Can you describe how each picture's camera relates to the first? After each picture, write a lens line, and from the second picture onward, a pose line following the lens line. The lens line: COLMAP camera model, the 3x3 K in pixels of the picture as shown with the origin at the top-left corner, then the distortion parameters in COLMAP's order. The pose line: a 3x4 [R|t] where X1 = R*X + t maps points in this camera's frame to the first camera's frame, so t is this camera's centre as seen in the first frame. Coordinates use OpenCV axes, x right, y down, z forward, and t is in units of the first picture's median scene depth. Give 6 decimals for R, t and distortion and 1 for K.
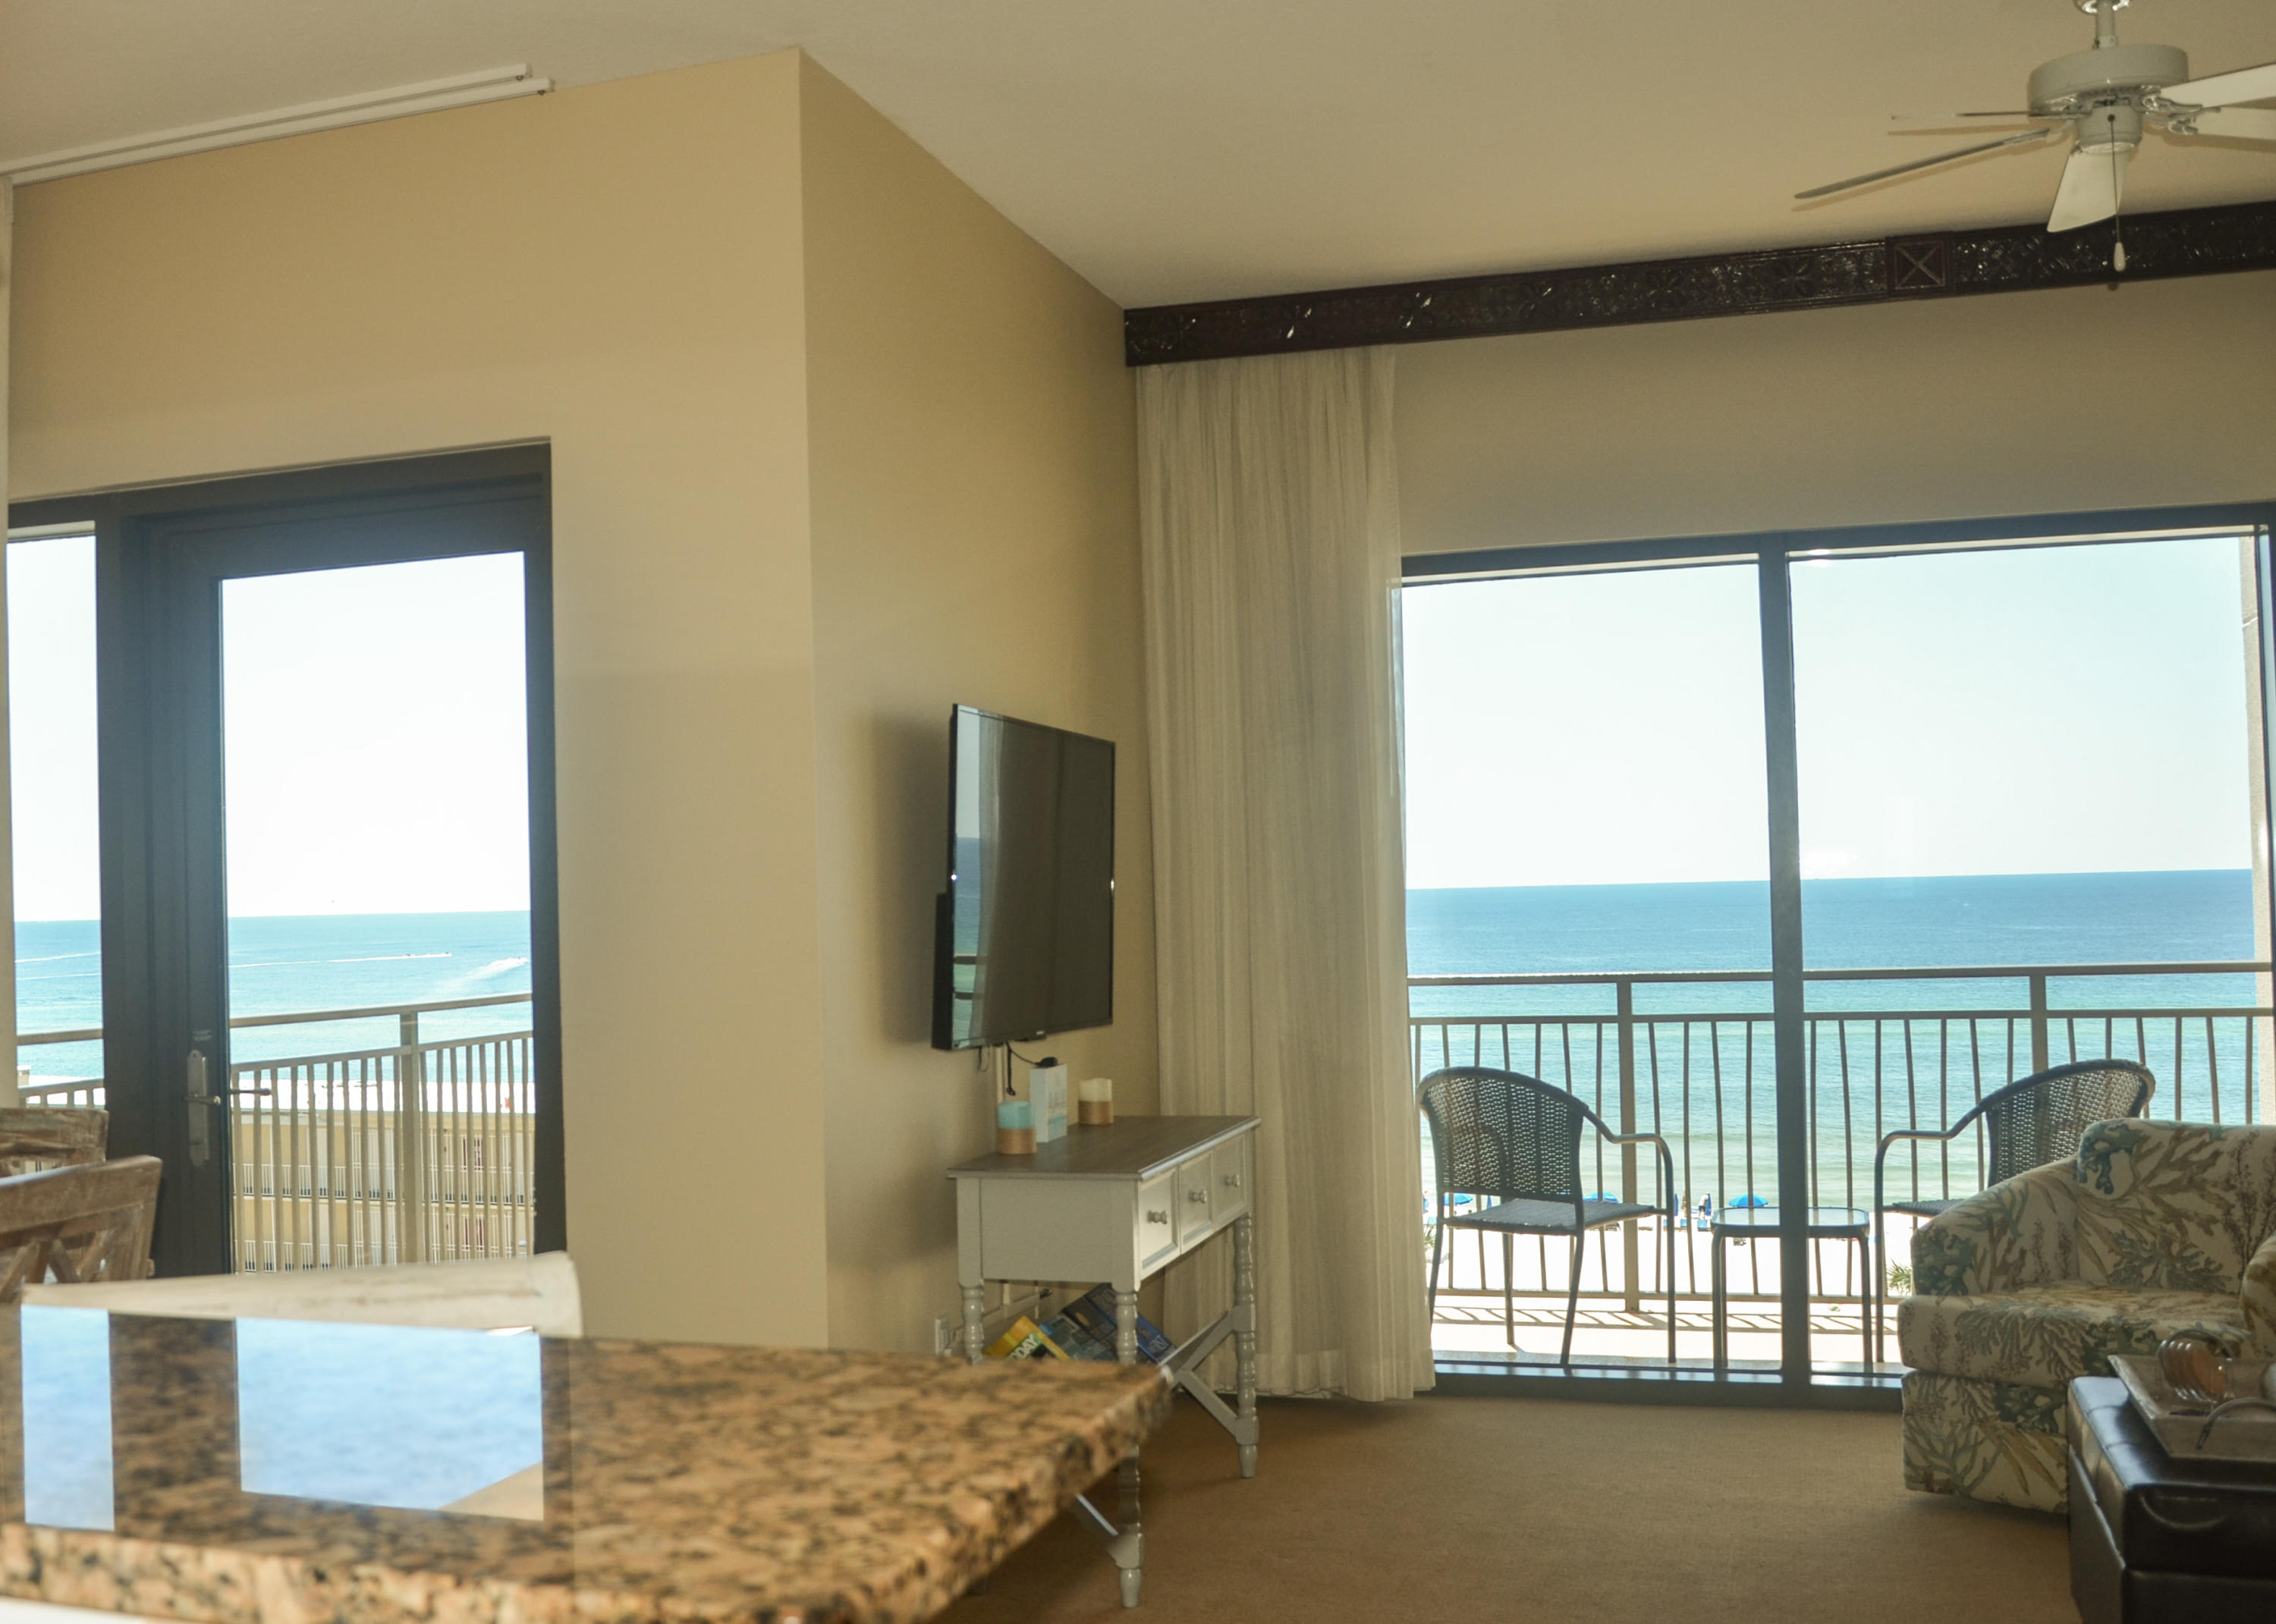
lens RADIAL K [[2509.4, 0, 863.1], [0, 2509.4, 840.7], [0, 0, 1]] dist [-0.063399, 0.000000]
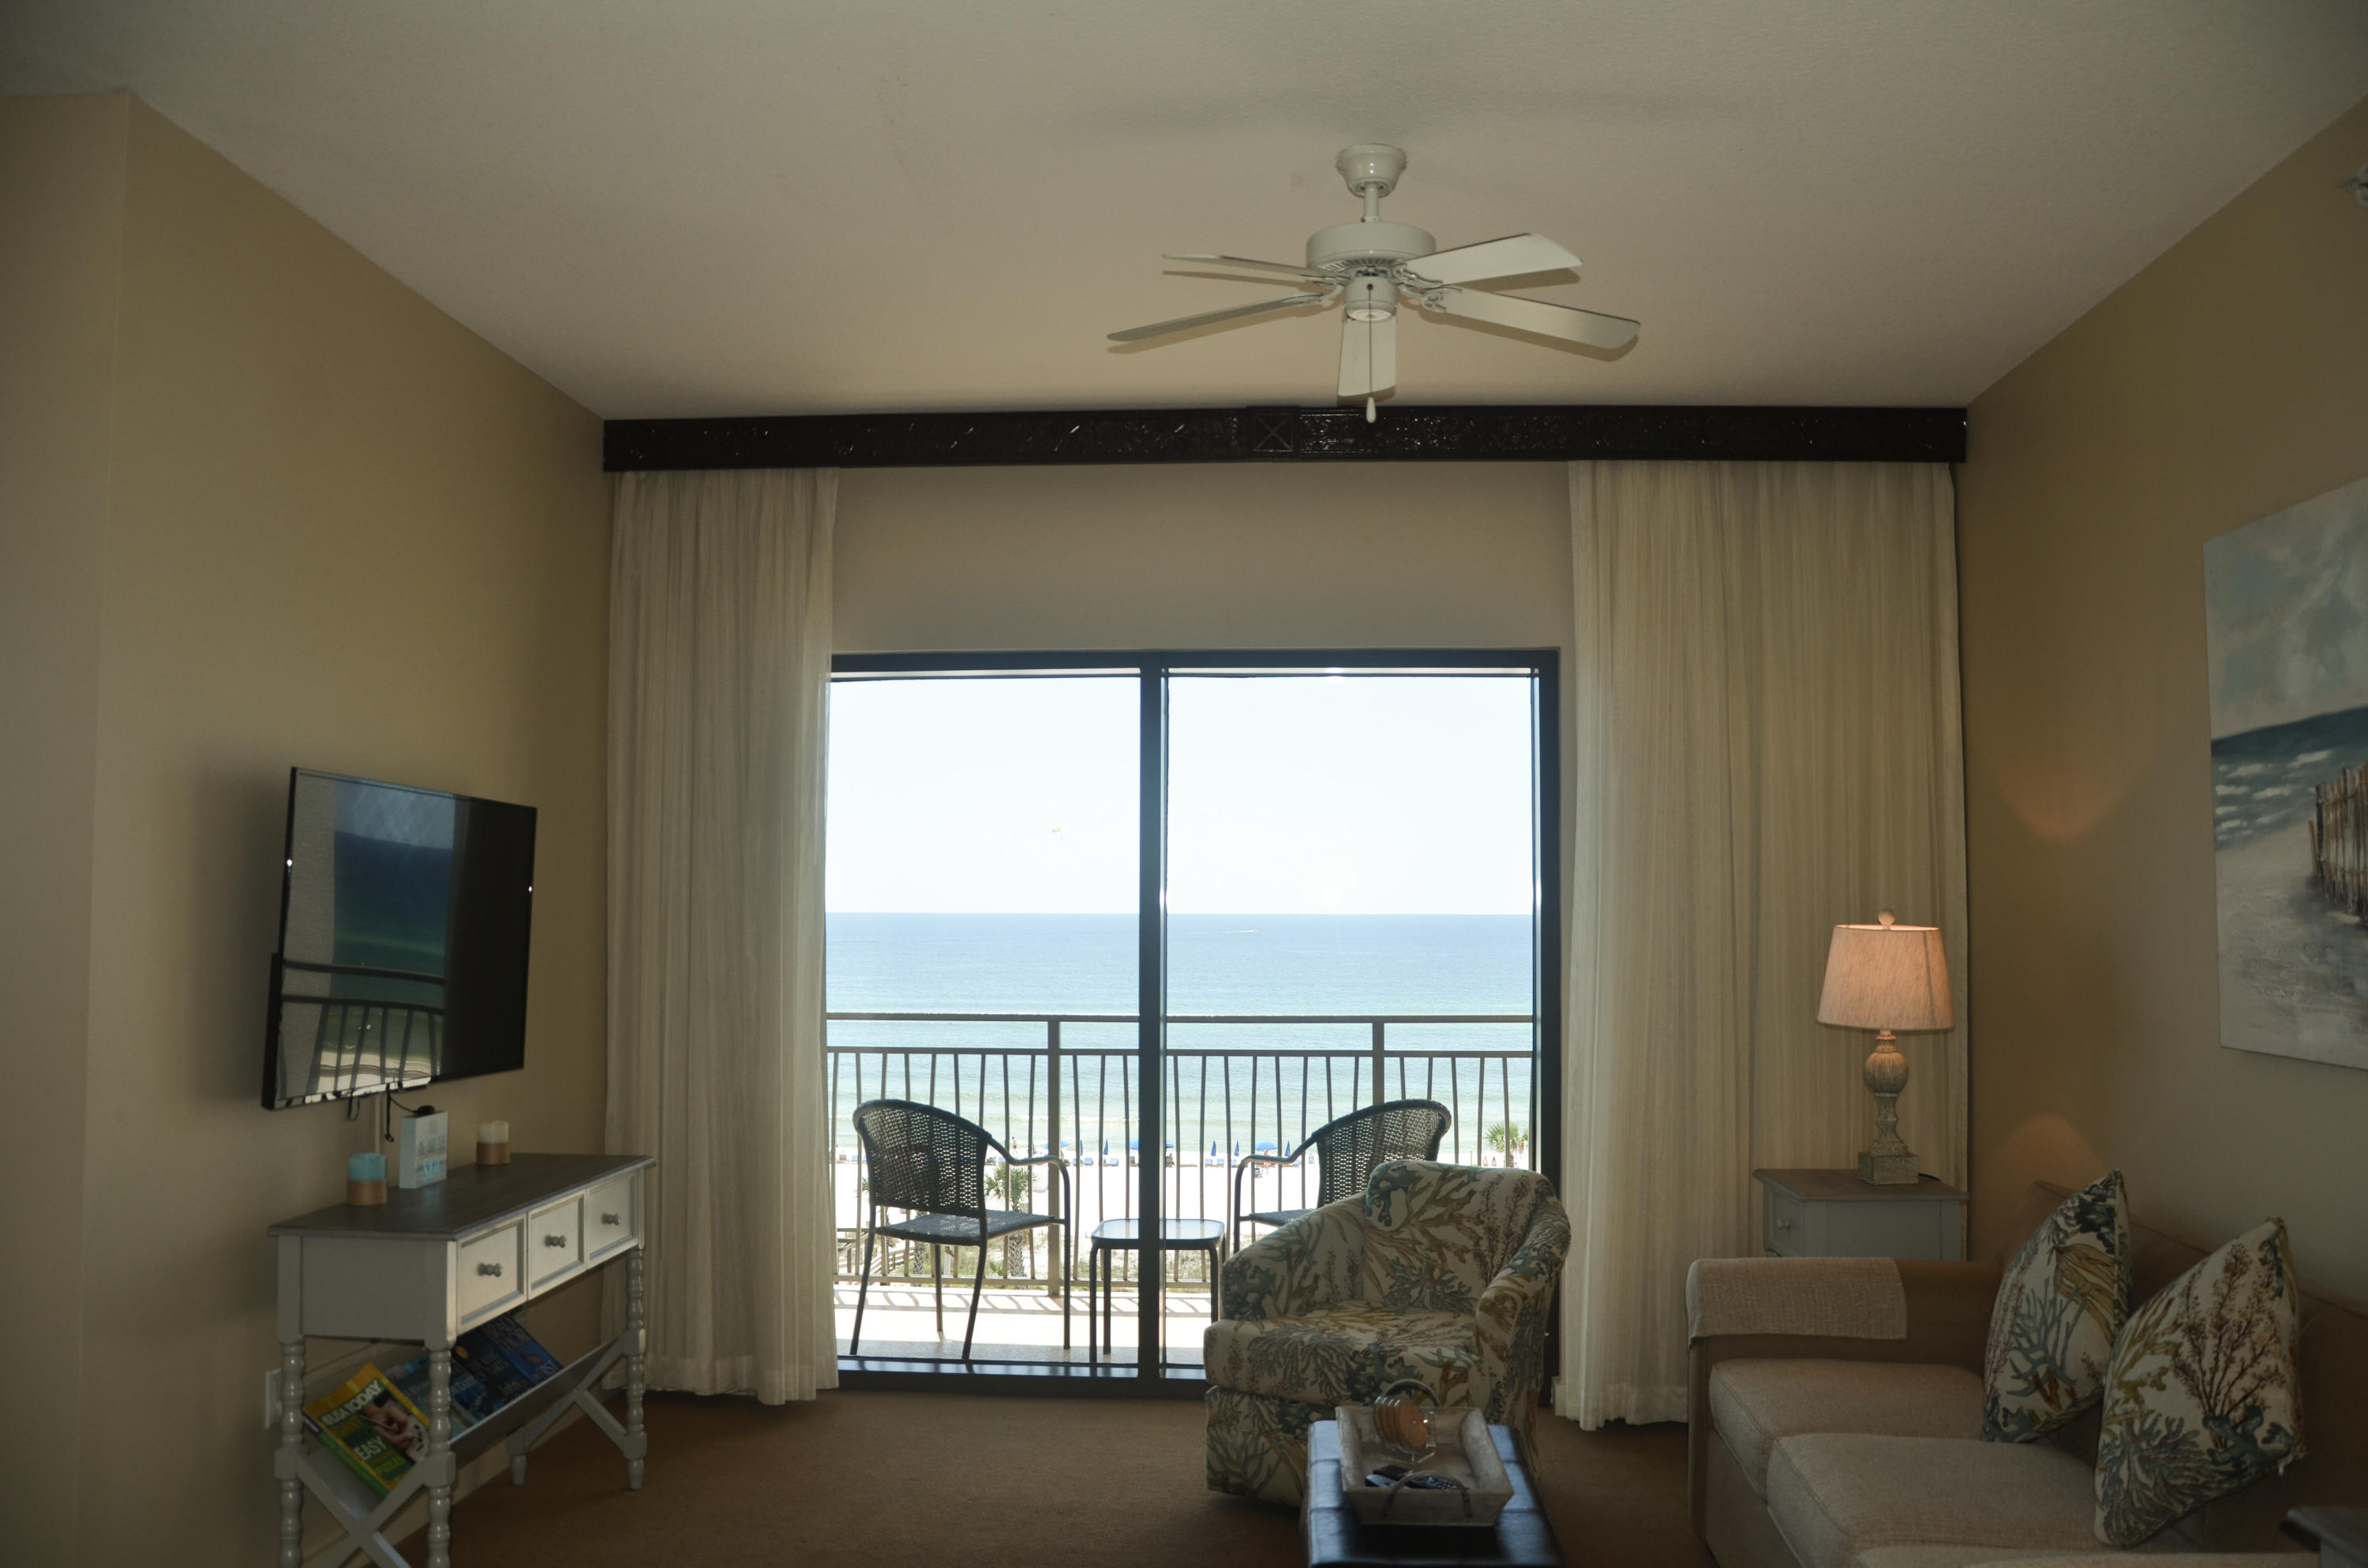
lens RADIAL K [[1866.4, 0, 1159.8], [0, 1866.4, 797.2], [0, 0, 1]] dist [-0.151799, 0.114203]
pose [[0.960582, 0.043265, 0.274610, 0.150113], [-0.031717, 0.998421, -0.046358, -0.016473], [-0.276182, 0.035821, 0.960437, 0.176710]]
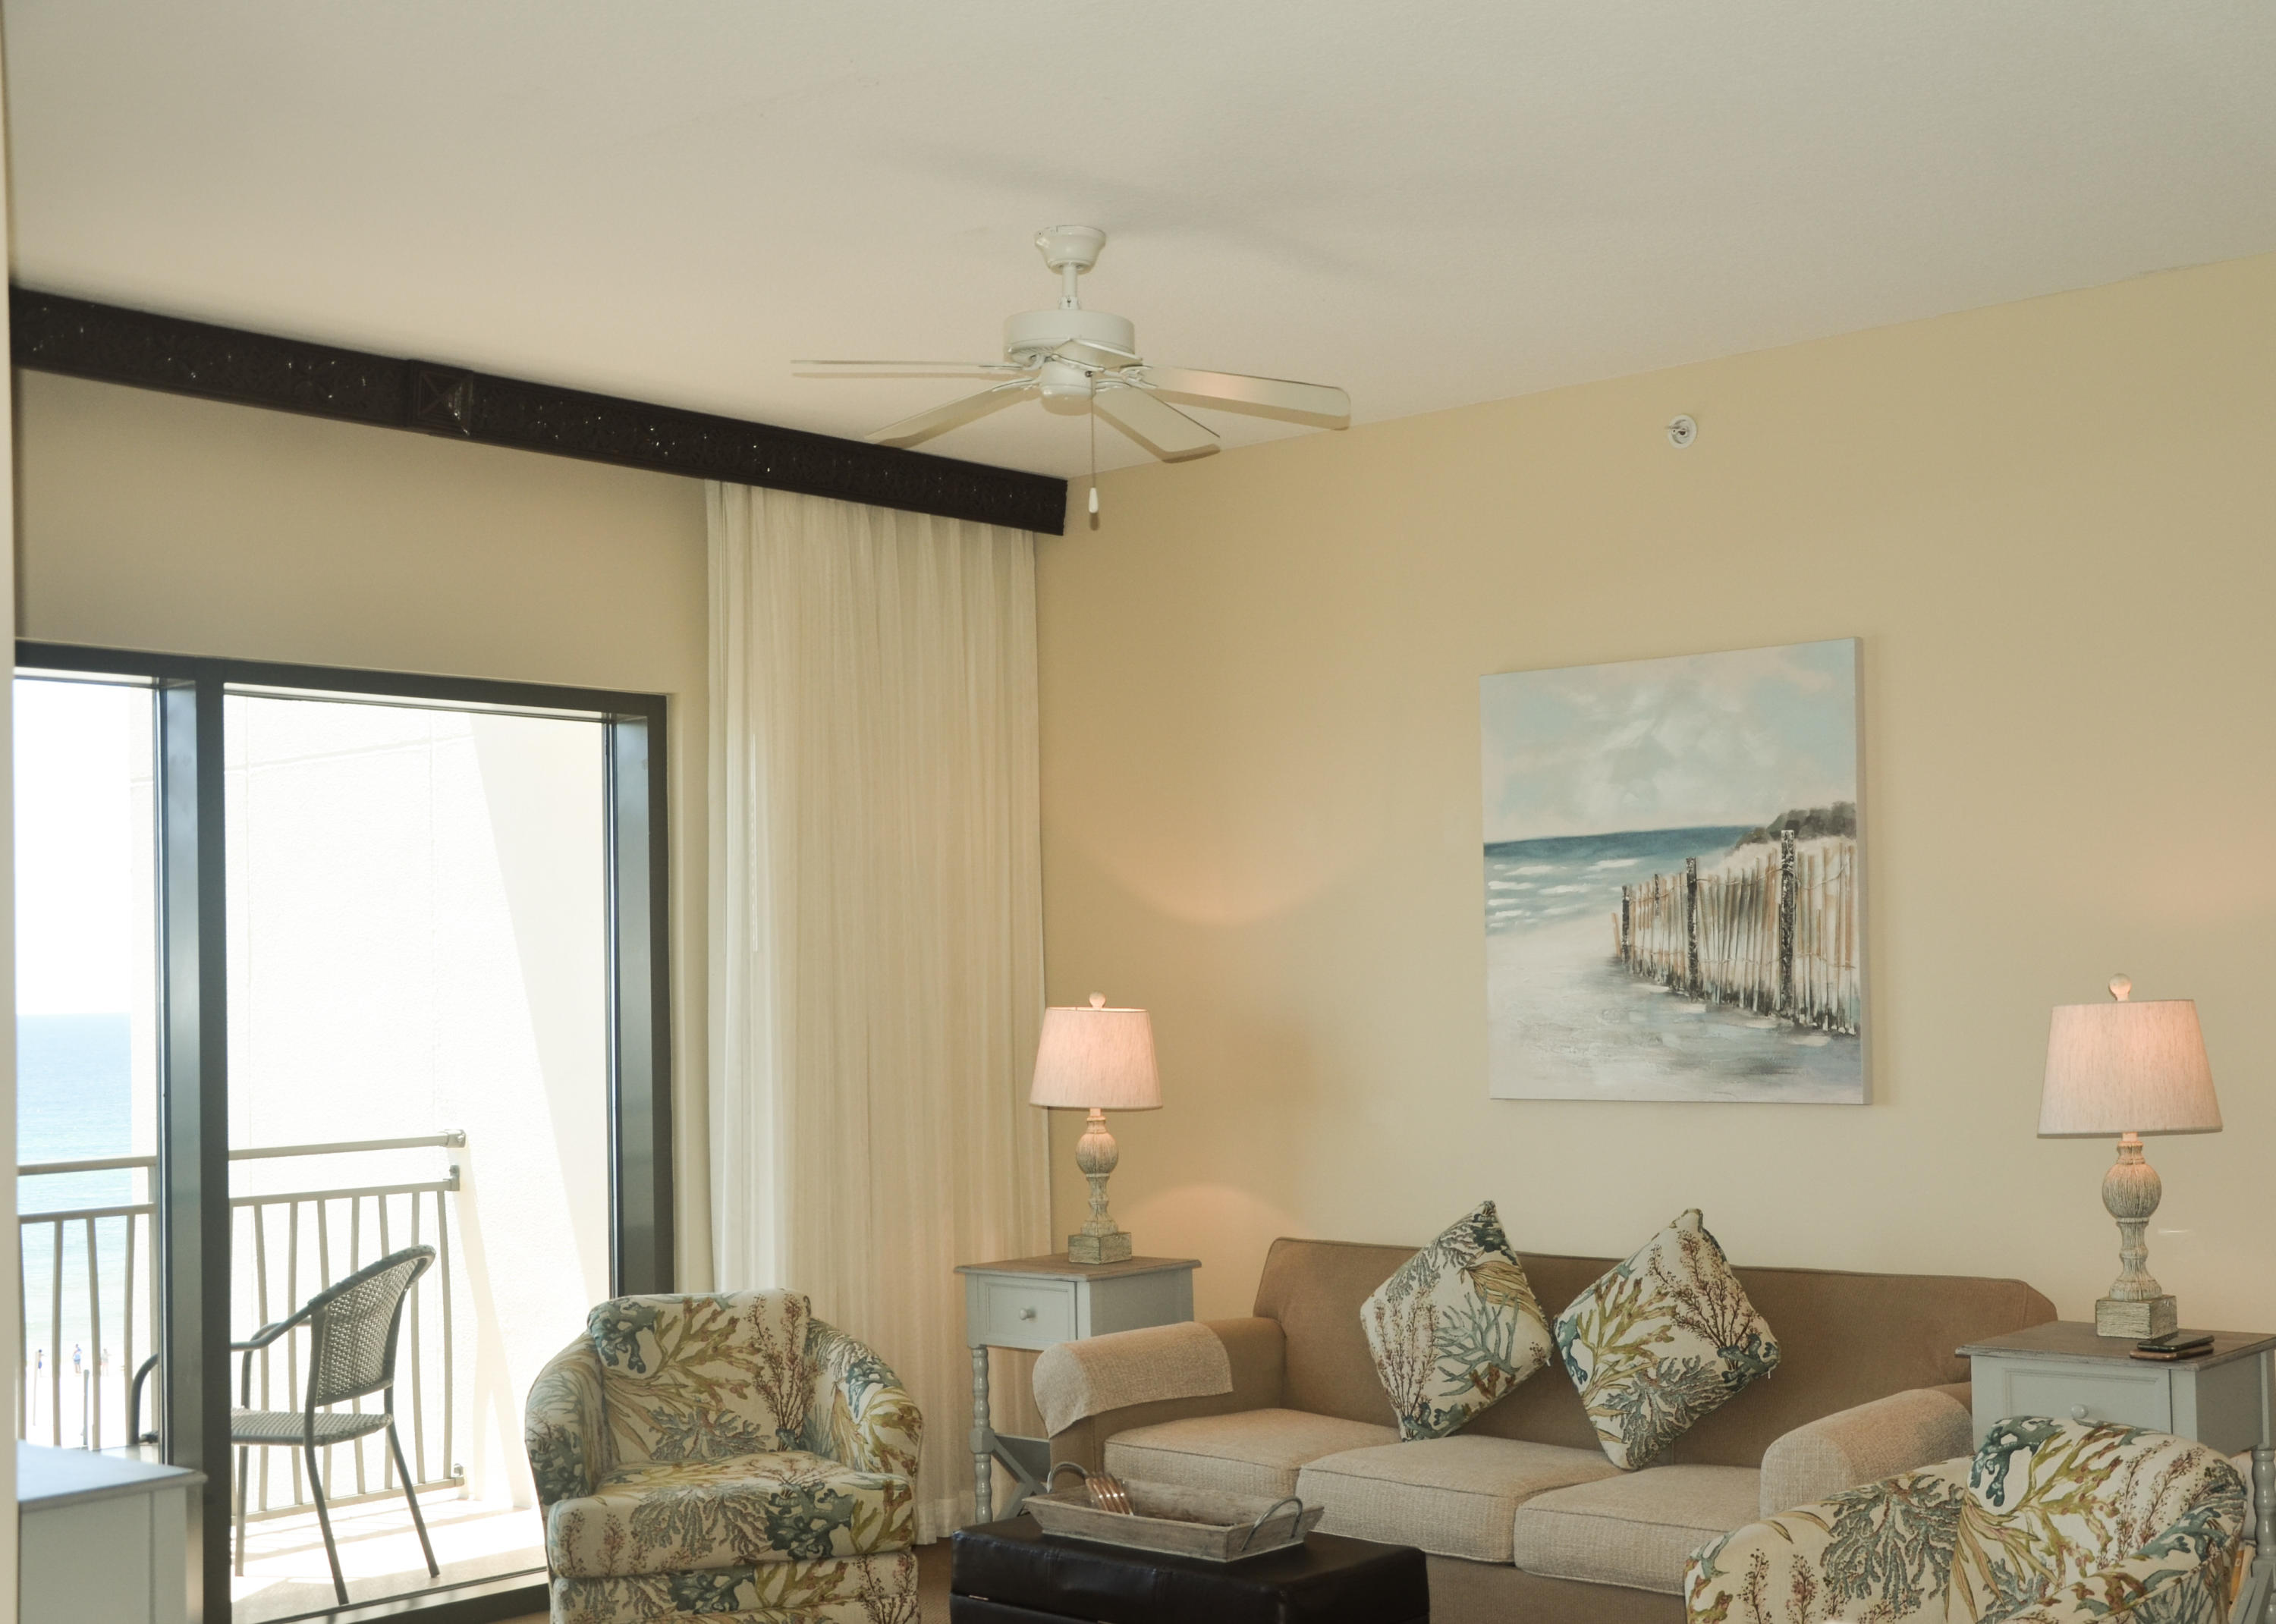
lens RADIAL K [[2827.0, 0, 1298.3], [0, 2827.0, 915.1], [0, 0, 1]] dist [0.008288, 0.000000]
pose [[0.335852, 0.038131, 0.941143, -0.493272], [-0.007465, 0.999257, -0.037821, -0.001009], [-0.941885, 0.005677, 0.335887, 0.361828]]
